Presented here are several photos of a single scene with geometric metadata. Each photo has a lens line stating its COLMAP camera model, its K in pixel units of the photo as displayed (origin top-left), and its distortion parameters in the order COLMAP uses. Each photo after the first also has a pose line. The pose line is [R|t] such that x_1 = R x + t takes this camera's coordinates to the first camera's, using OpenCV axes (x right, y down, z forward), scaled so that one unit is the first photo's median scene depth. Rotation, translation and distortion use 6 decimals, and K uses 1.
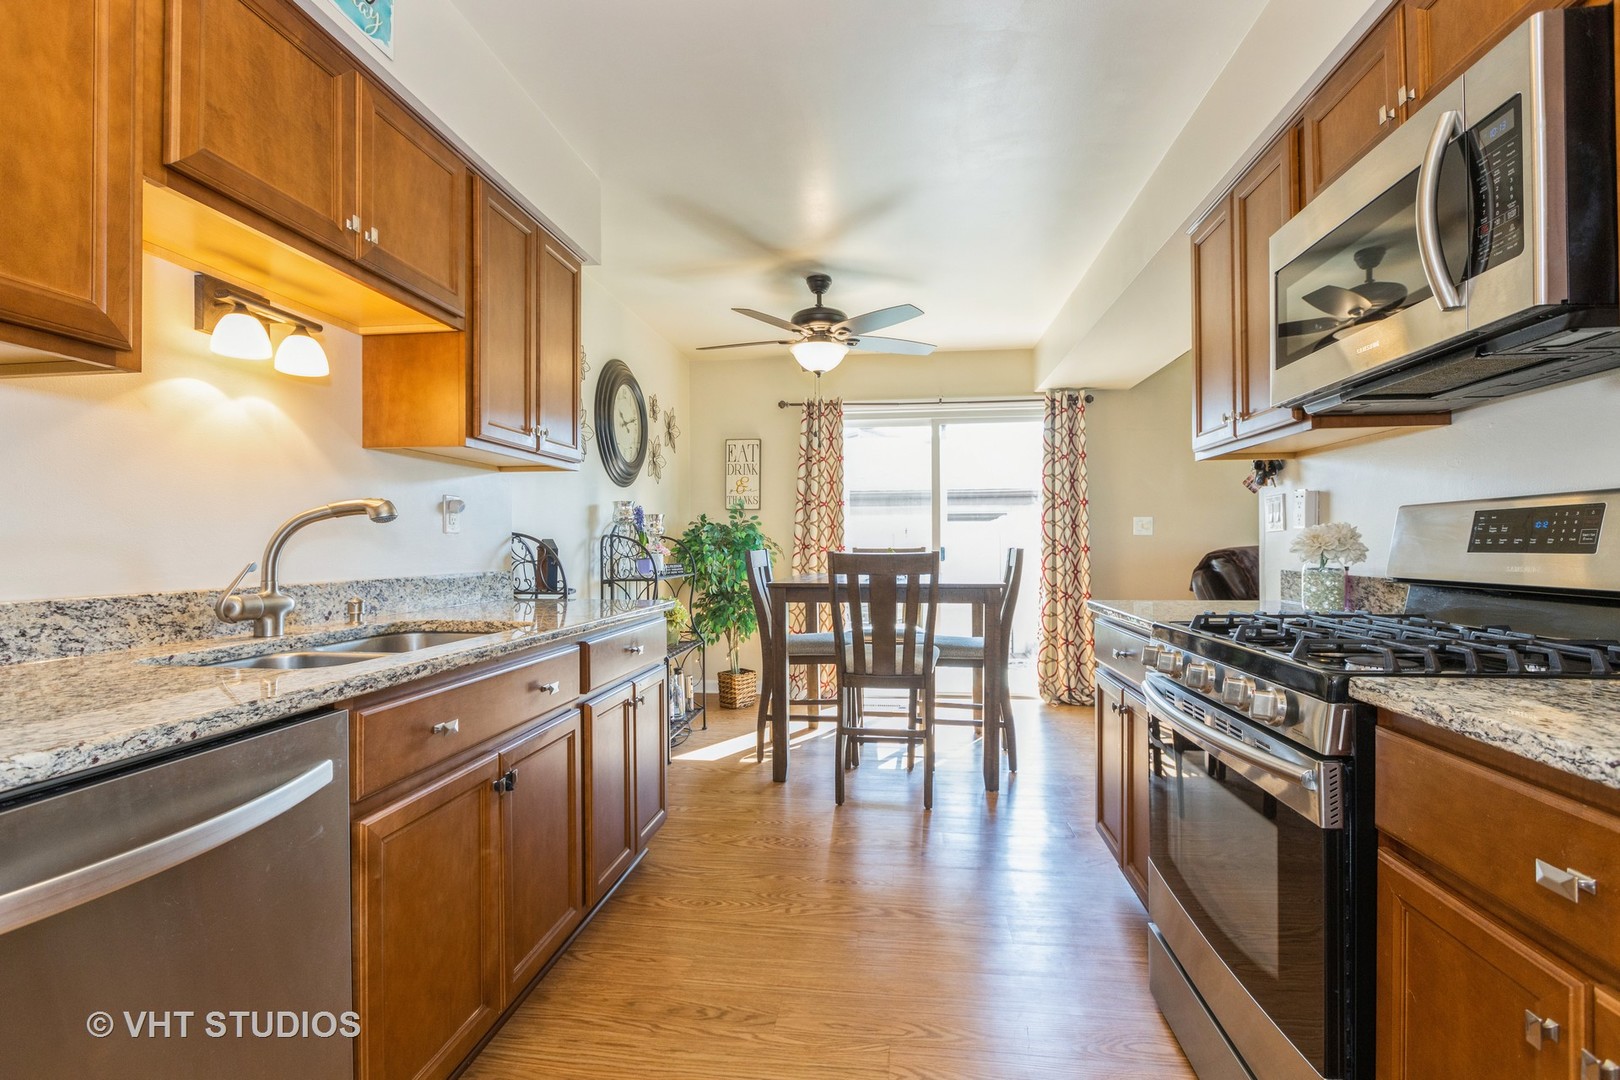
lens RADIAL K [[735.2, 0, 803.5], [0, 735.2, 539.7], [0, 0, 1]] dist [-0.010184, -0.000036]
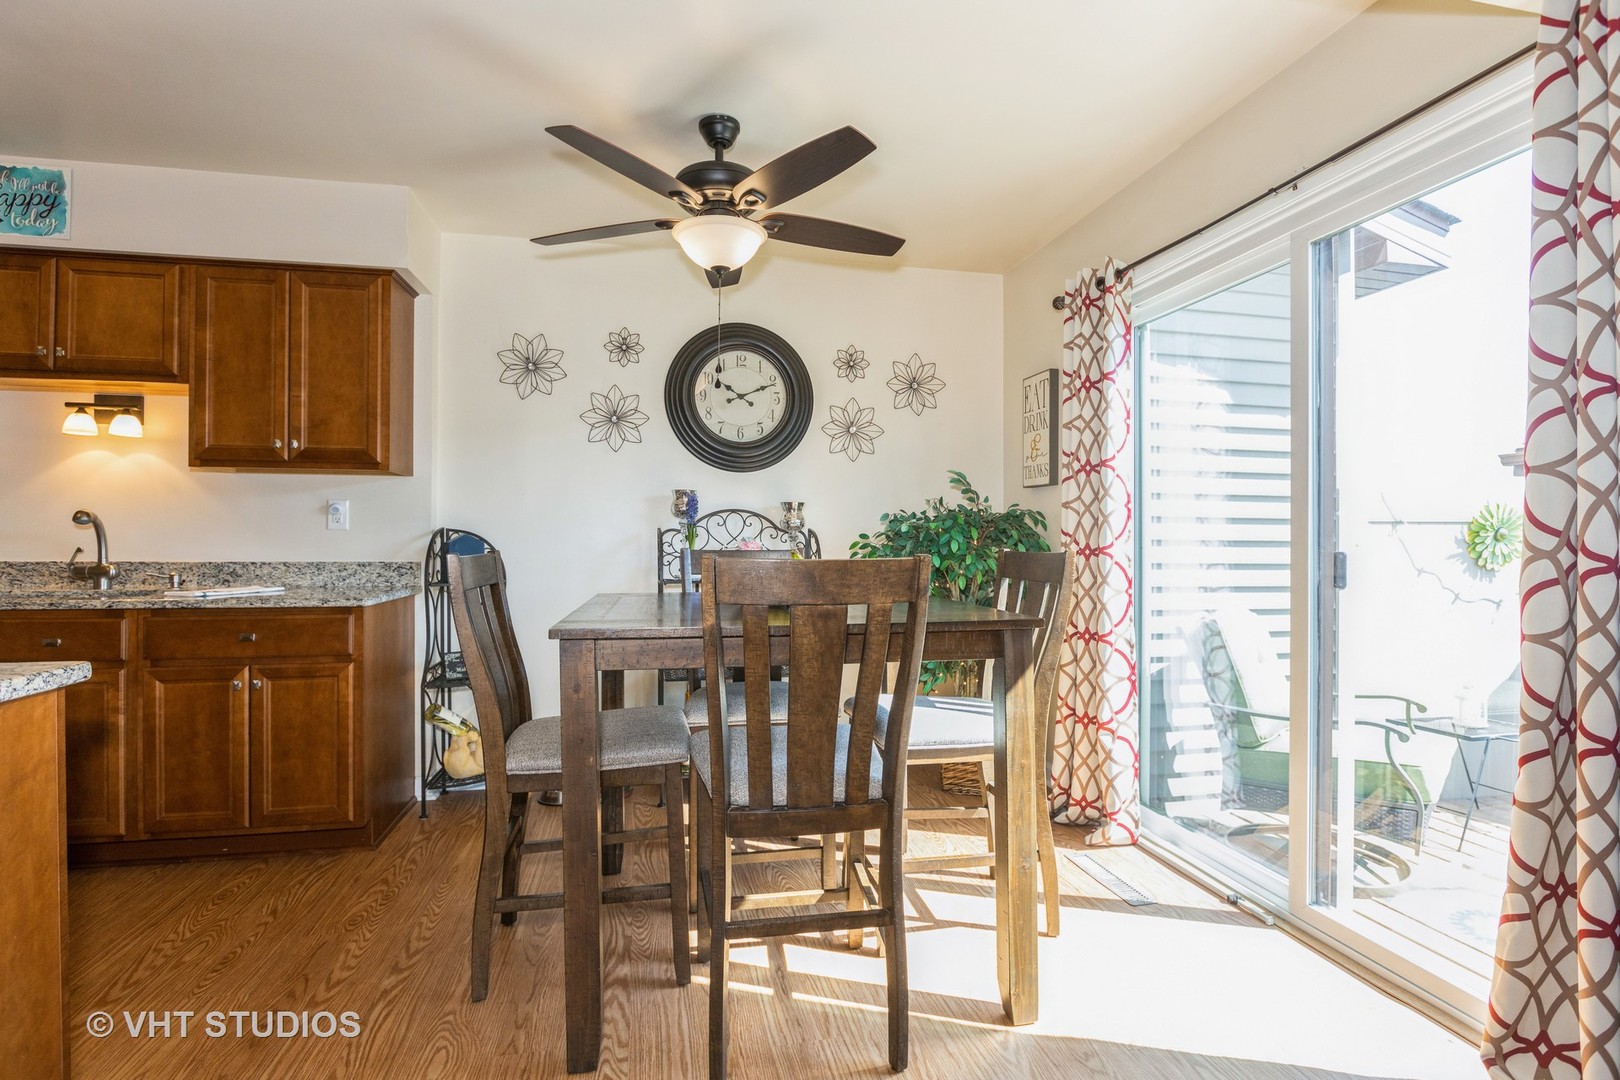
lens RADIAL K [[768.5, 0, 807.1], [0, 768.5, 537.9], [0, 0, 1]] dist [-0.021409, 0.000240]
pose [[0.341466, 0.005335, -0.939879, 0.951795], [-0.000033, 0.999984, 0.005664, -0.001141], [0.939894, -0.001903, 0.341461, 1.206343]]
